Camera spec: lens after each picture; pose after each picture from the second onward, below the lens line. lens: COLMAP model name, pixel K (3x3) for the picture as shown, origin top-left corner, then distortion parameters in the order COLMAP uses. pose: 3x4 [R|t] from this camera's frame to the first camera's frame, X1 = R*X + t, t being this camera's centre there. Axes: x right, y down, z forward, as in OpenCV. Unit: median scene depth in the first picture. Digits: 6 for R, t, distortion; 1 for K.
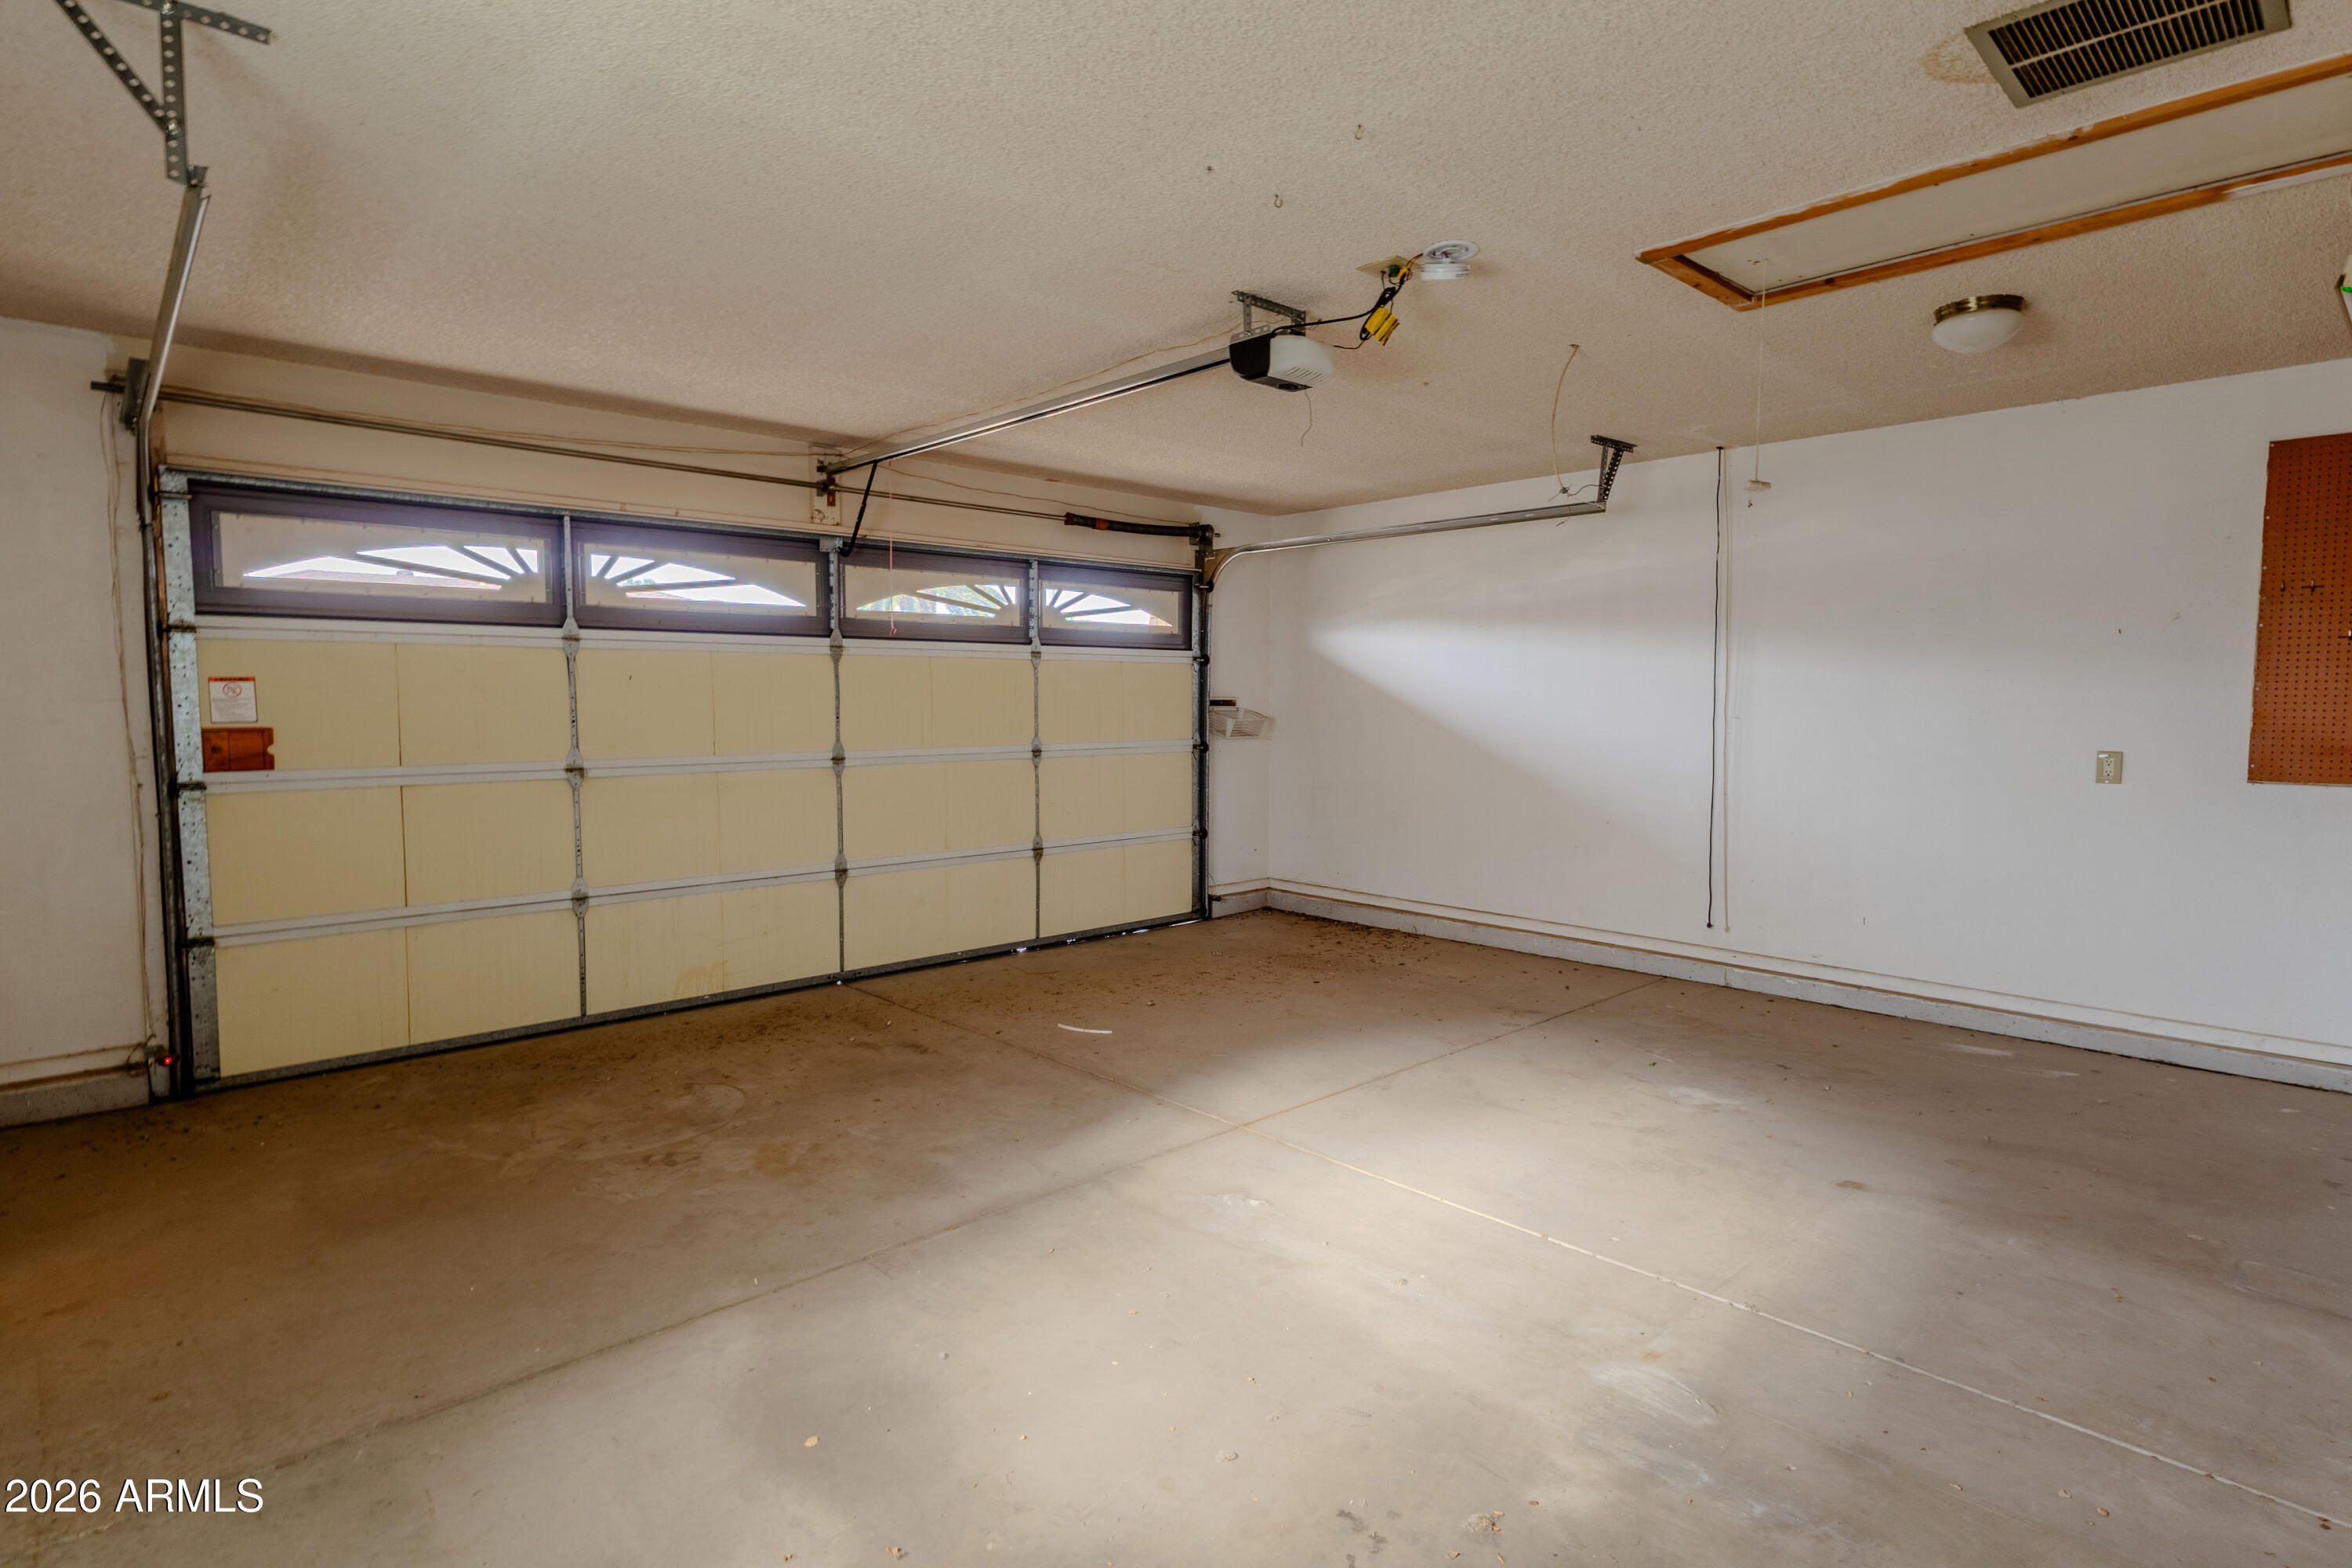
lens RADIAL K [[1178.1, 0, 1176.0], [0, 1178.1, 784.0], [0, 0, 1]] dist [-0.003079, -0.001493]
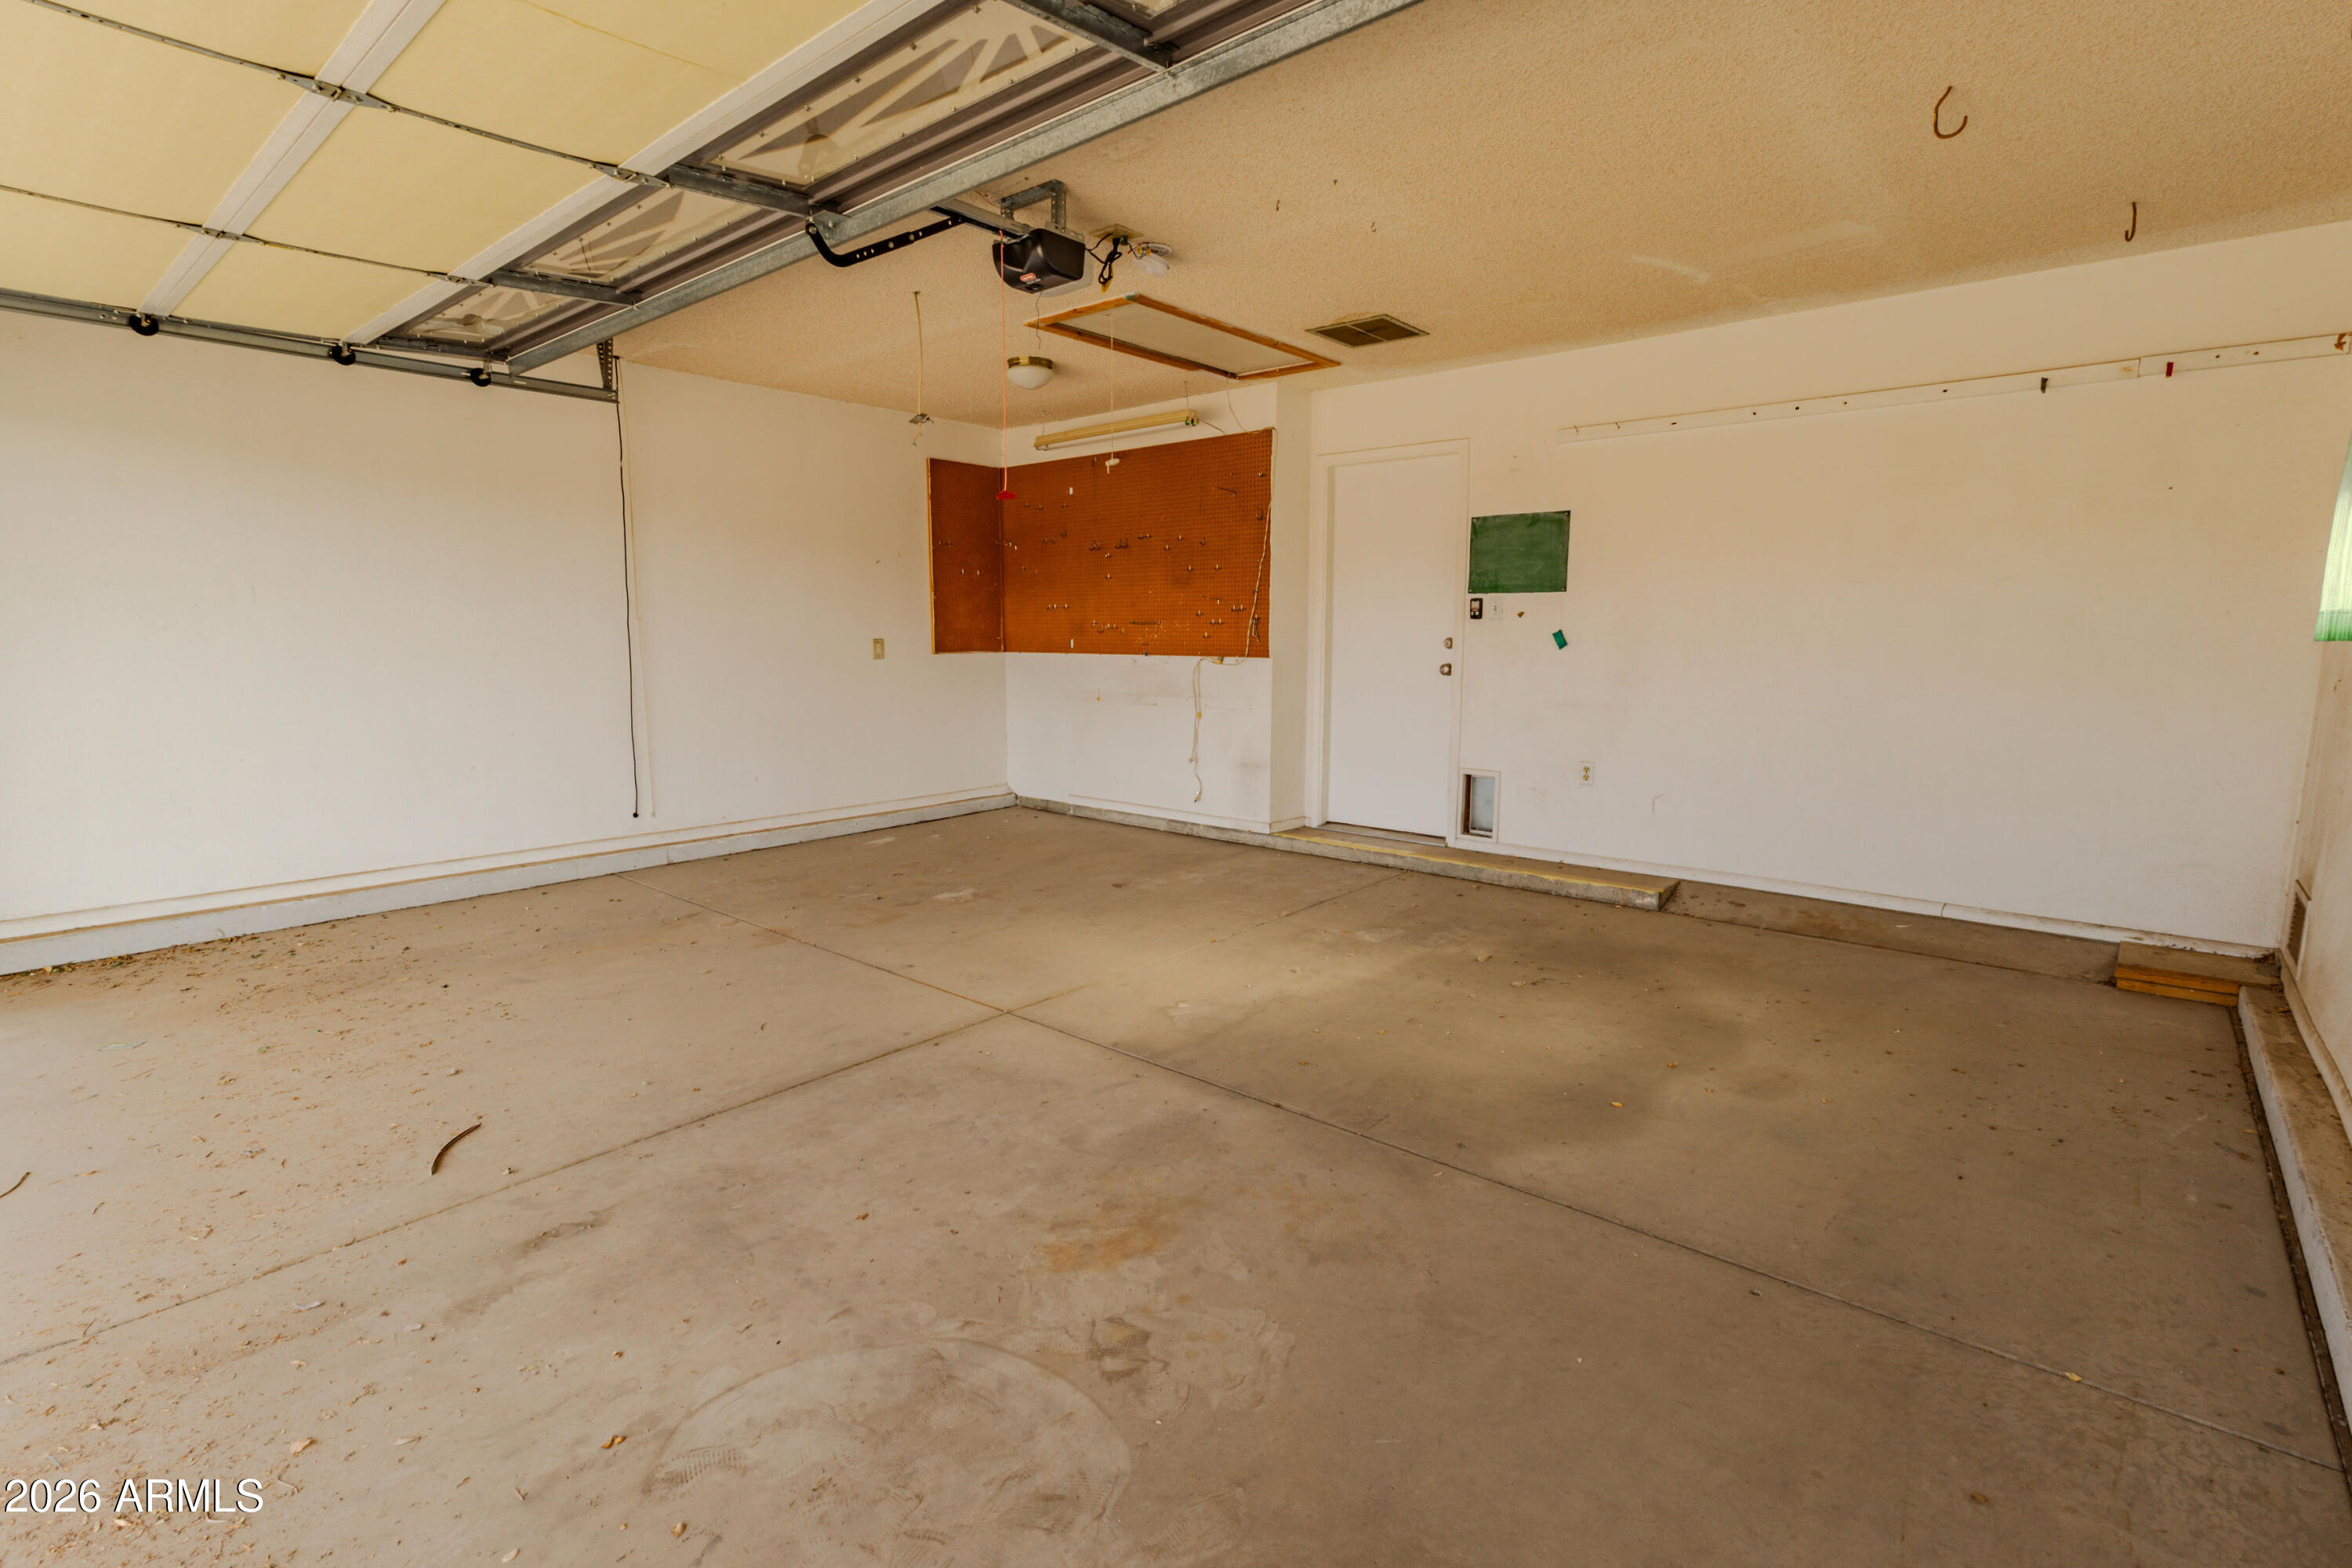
lens RADIAL K [[1089.9, 0, 1176.0], [0, 1089.9, 784.0], [0, 0, 1]] dist [-0.001615, 0.000296]
pose [[-0.103425, -0.145440, 0.983946, -0.911903], [0.067237, 0.985966, 0.152806, -0.041005], [-0.992362, 0.081961, -0.092195, 0.979518]]
